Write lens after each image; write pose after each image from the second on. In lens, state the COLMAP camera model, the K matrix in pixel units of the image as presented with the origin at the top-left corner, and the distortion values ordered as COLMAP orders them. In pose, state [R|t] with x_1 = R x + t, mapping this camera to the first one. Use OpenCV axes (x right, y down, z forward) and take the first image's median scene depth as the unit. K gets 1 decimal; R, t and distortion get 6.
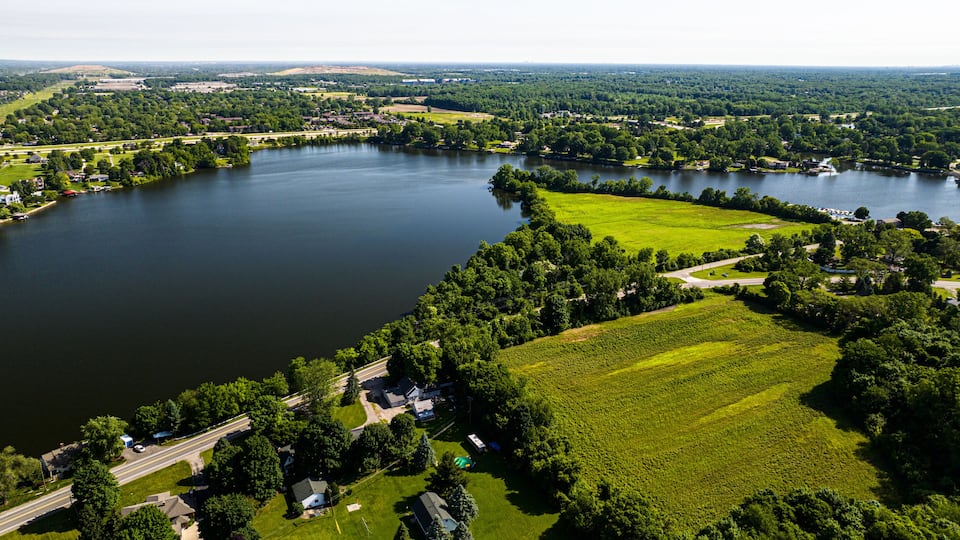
lens RADIAL K [[683.9, 0, 480.0], [0, 683.9, 270.0], [0, 0, 1]] dist [-0.008451, -0.000047]
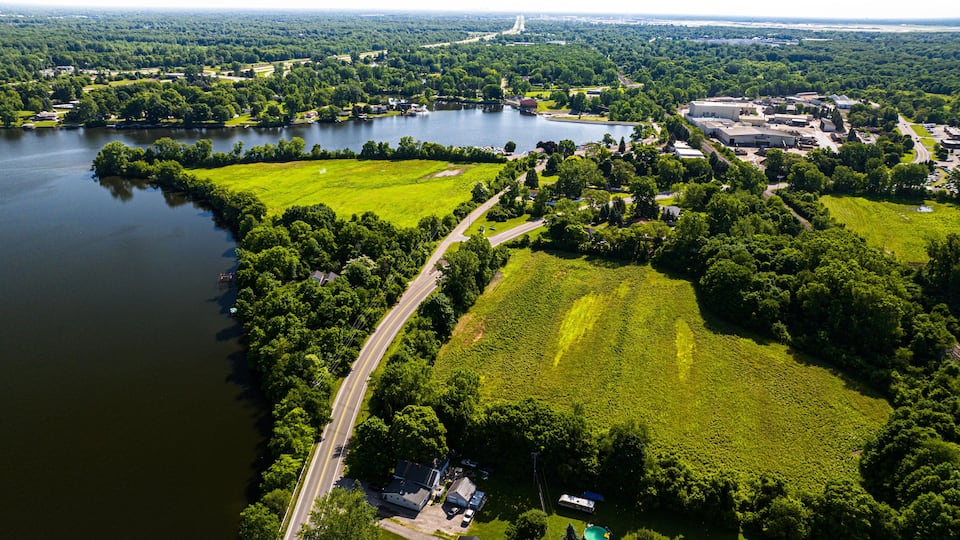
lens RADIAL K [[683.9, 0, 480.0], [0, 683.9, 270.0], [0, 0, 1]] dist [-0.008451, -0.000047]
pose [[0.745630, -0.240049, 0.621620, -0.143015], [0.191729, 0.970697, 0.144873, -0.040862], [-0.638181, 0.011161, 0.769805, 0.124869]]
